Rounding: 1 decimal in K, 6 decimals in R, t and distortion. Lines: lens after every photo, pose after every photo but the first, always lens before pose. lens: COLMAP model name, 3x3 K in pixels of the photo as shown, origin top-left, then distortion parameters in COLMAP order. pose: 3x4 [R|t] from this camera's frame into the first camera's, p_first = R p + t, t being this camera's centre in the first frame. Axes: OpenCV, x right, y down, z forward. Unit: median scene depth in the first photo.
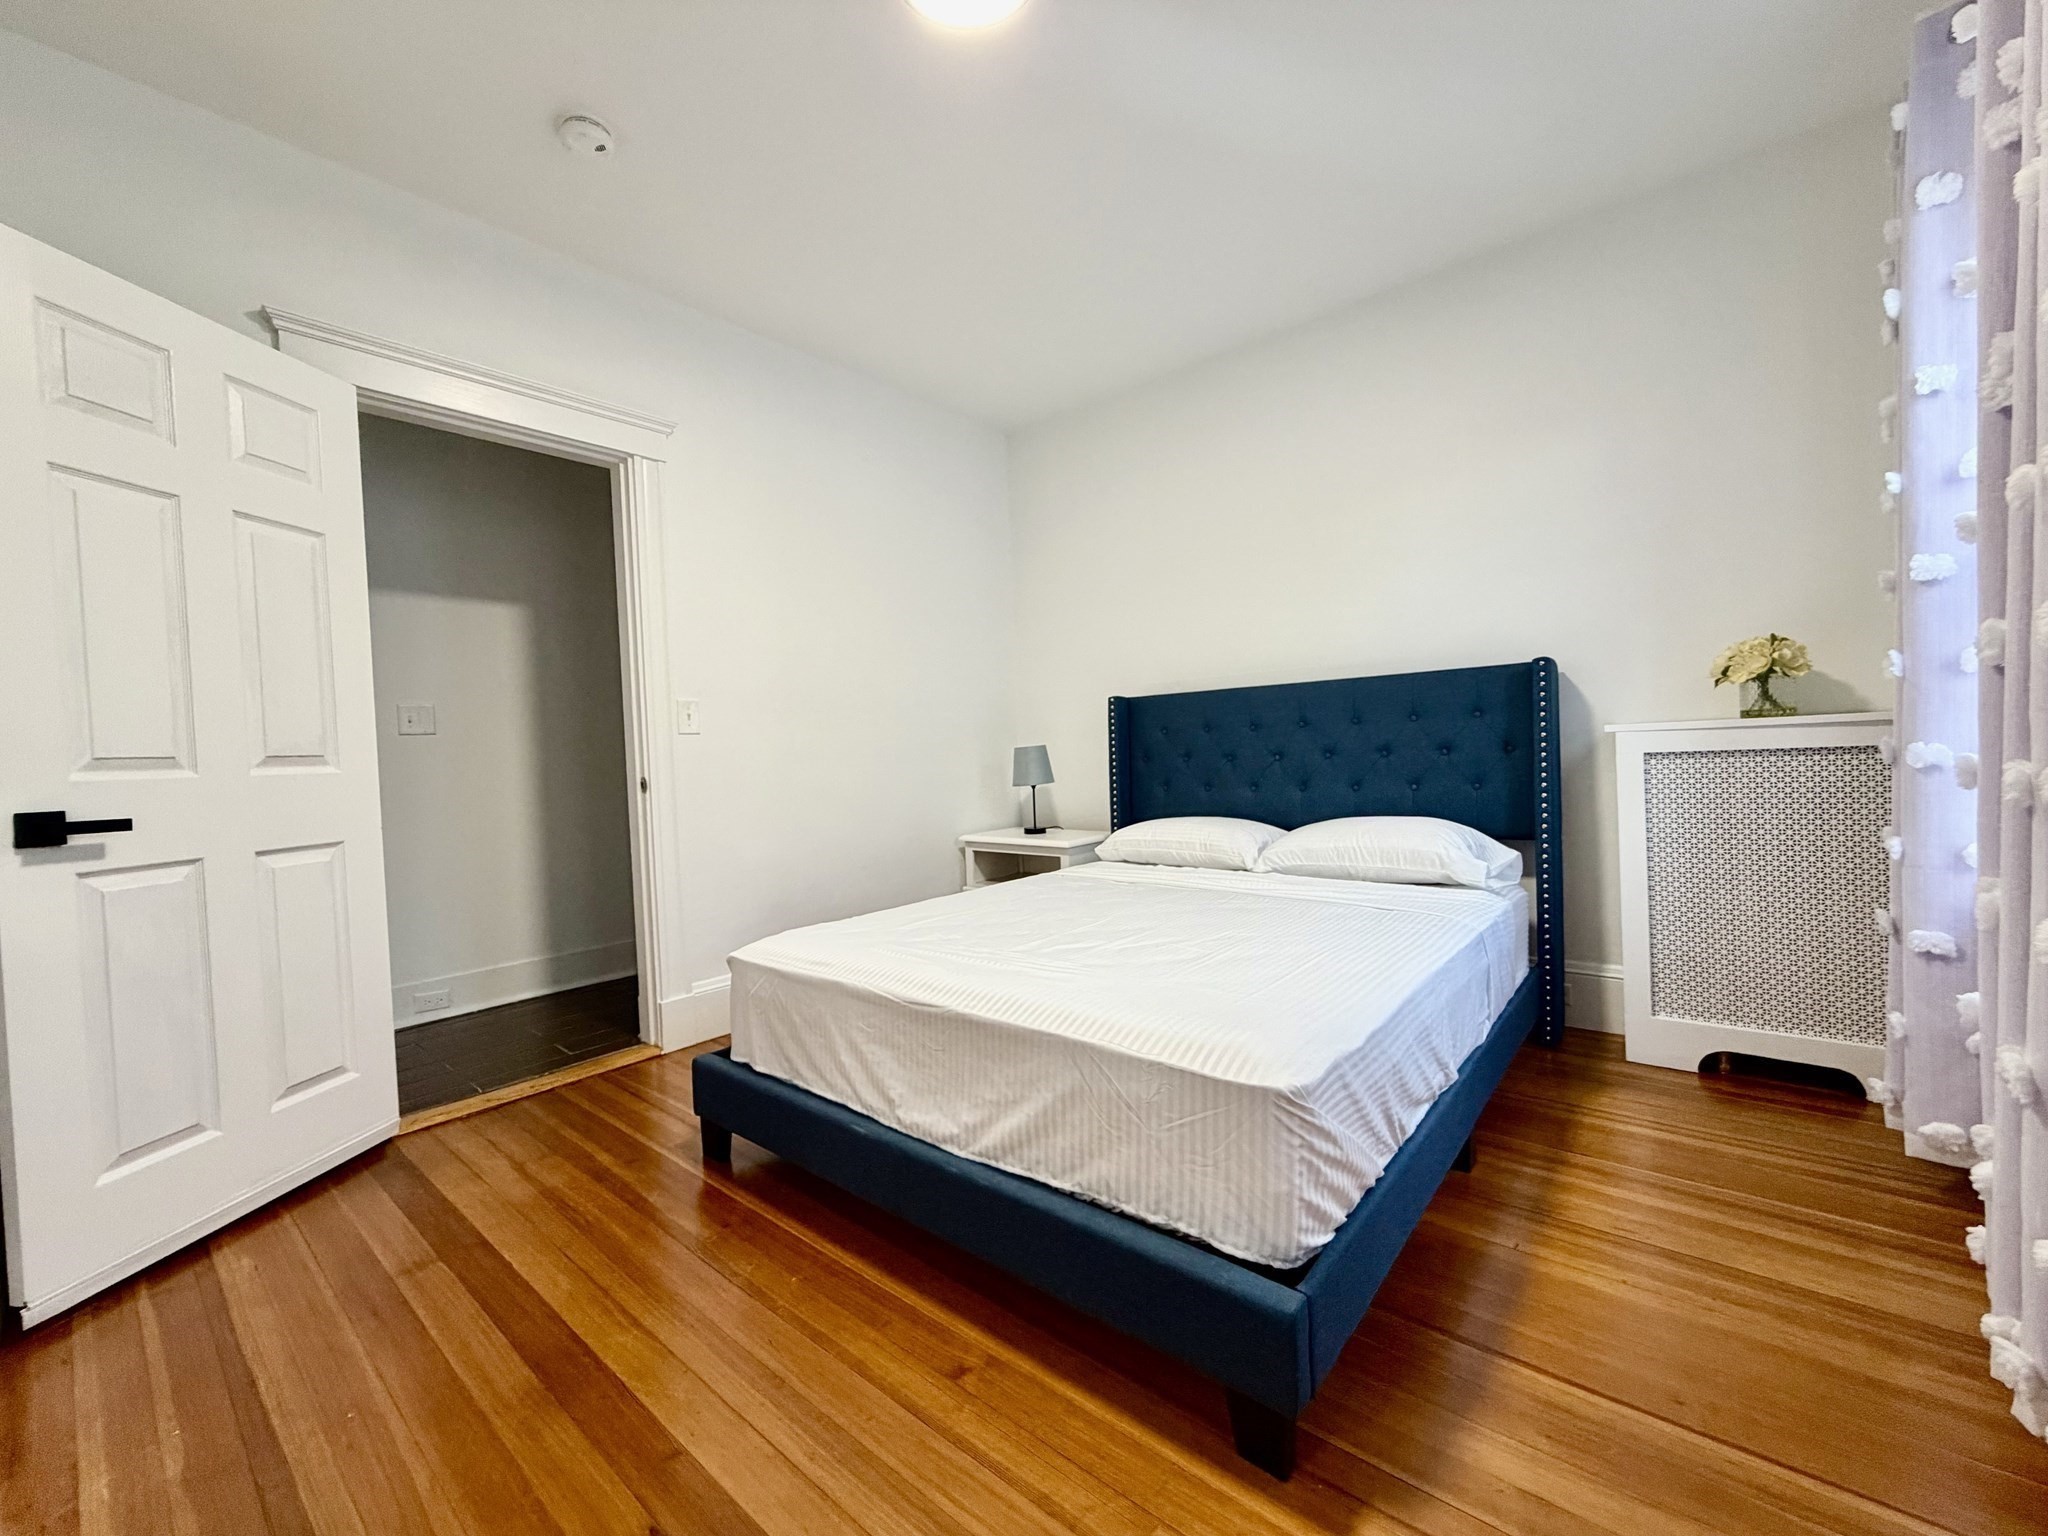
lens RADIAL K [[819.1, 0, 1017.6], [0, 819.1, 771.1], [0, 0, 1]] dist [-0.001415, 0.000249]
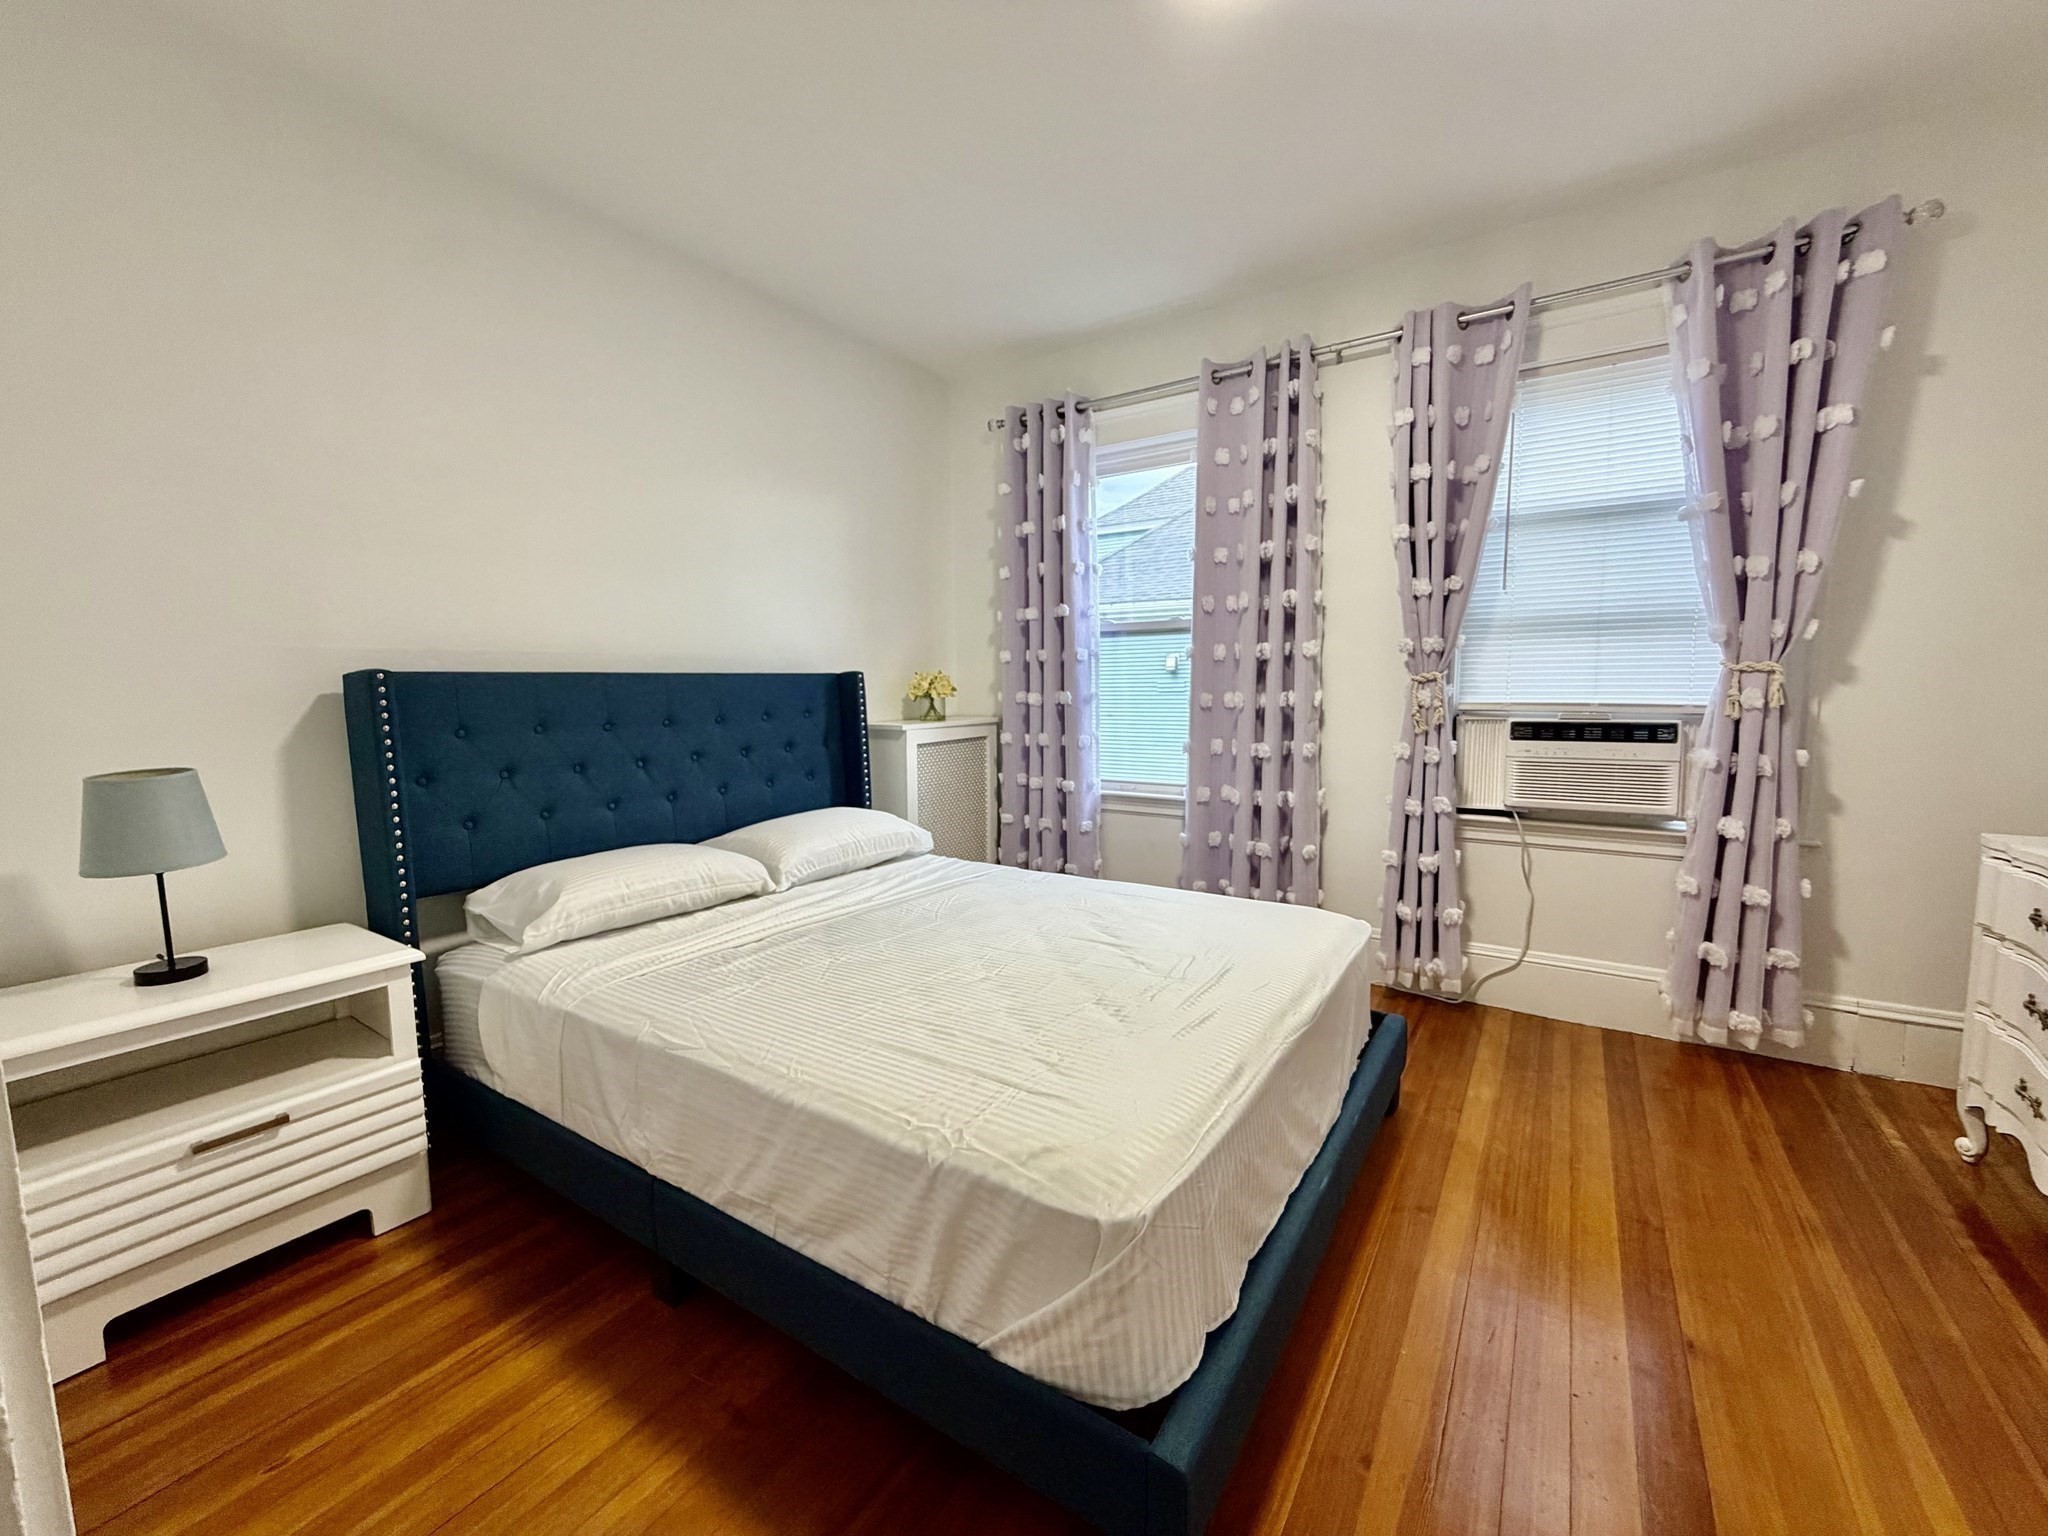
lens RADIAL K [[819.1, 0, 1017.6], [0, 819.1, 771.1], [0, 0, 1]] dist [-0.001415, 0.000249]
pose [[-0.109253, -0.064849, 0.991896, -0.592982], [0.041590, 0.996698, 0.069744, -0.057103], [-0.993144, 0.048873, -0.106195, 0.810688]]
